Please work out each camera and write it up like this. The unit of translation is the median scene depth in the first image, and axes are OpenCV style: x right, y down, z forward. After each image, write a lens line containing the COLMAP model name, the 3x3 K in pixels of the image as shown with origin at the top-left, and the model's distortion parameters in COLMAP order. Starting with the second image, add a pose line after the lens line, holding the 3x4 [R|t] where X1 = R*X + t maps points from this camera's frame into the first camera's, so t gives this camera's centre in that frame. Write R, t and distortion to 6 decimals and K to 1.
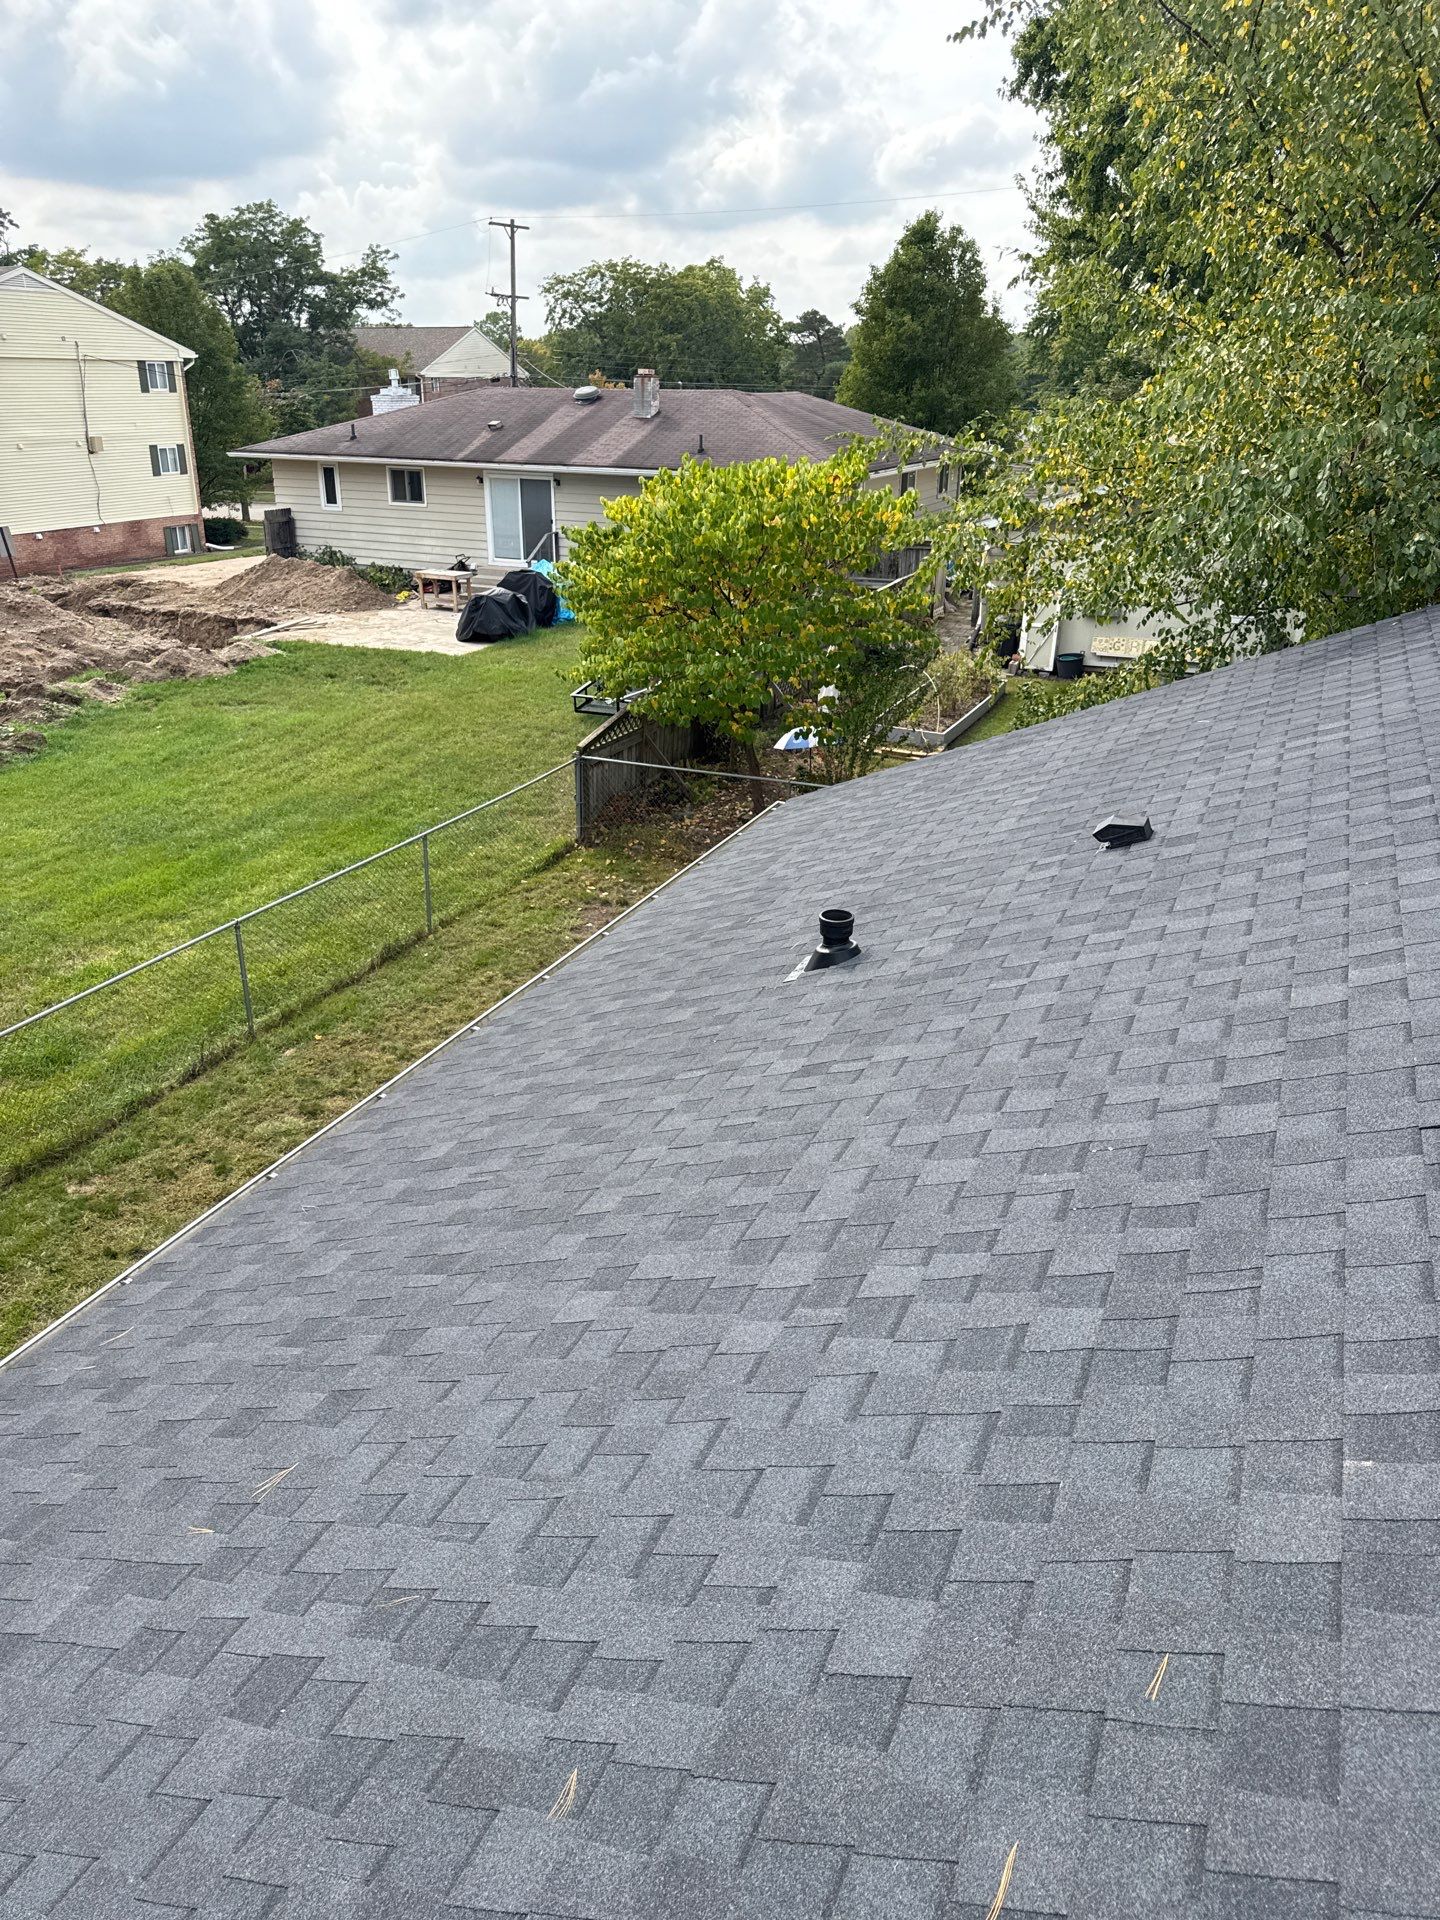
lens RADIAL K [[1374.2, 0, 709.3], [0, 1374.2, 953.3], [0, 0, 1]] dist [0.058595, -0.077561]
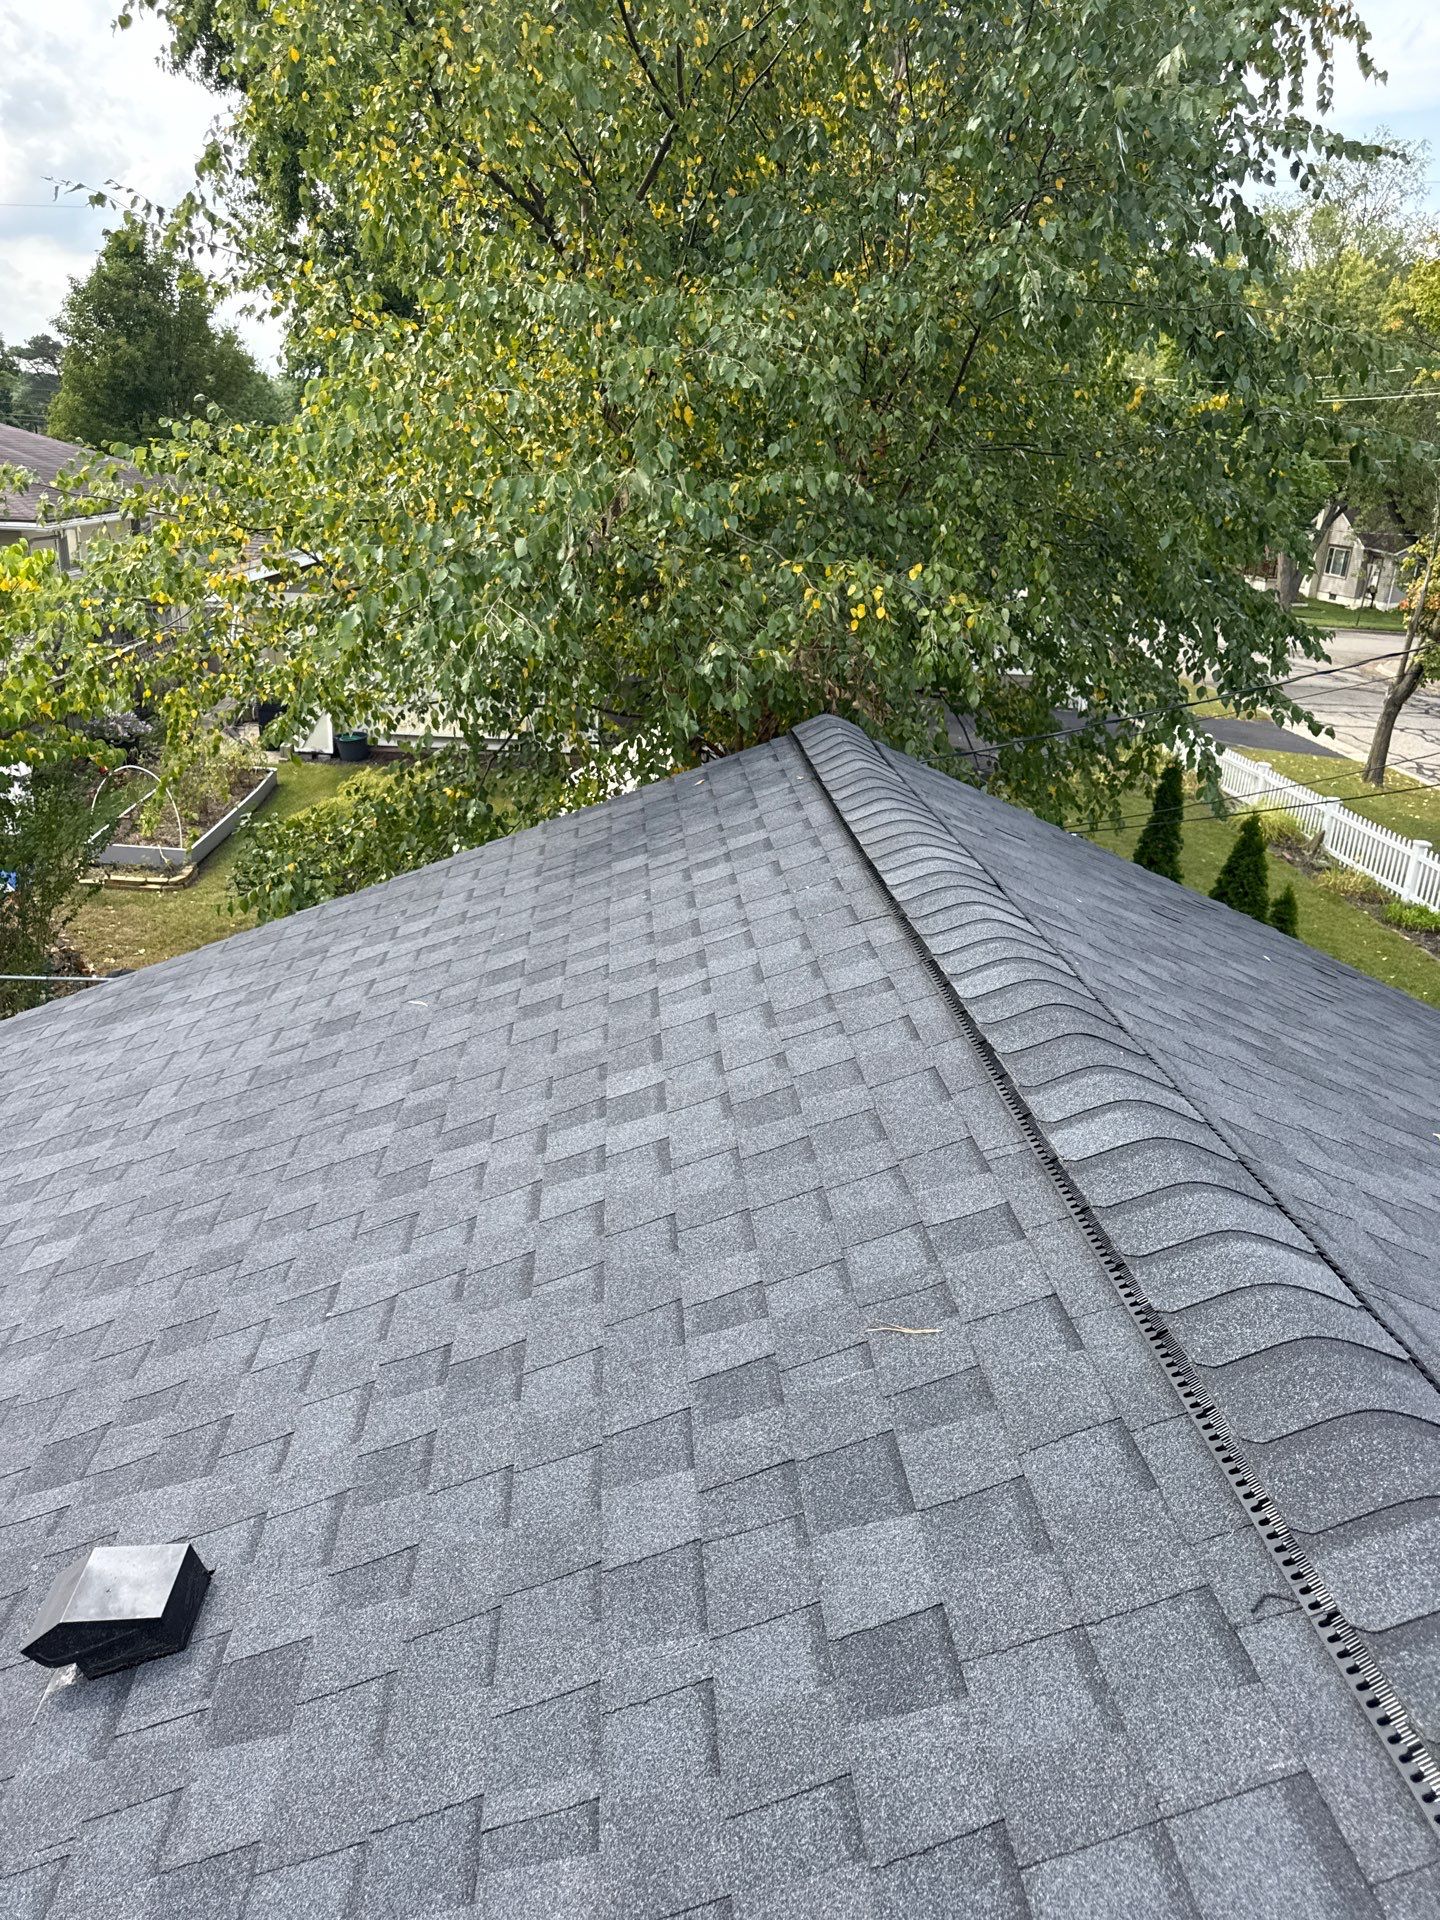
lens RADIAL K [[1374.2, 0, 709.3], [0, 1374.2, 953.3], [0, 0, 1]] dist [0.058595, -0.077561]
pose [[0.890783, -0.122571, 0.437586, 0.181712], [0.135635, 0.990758, 0.001408, -0.139729], [-0.433714, 0.058098, 0.899176, 0.374577]]
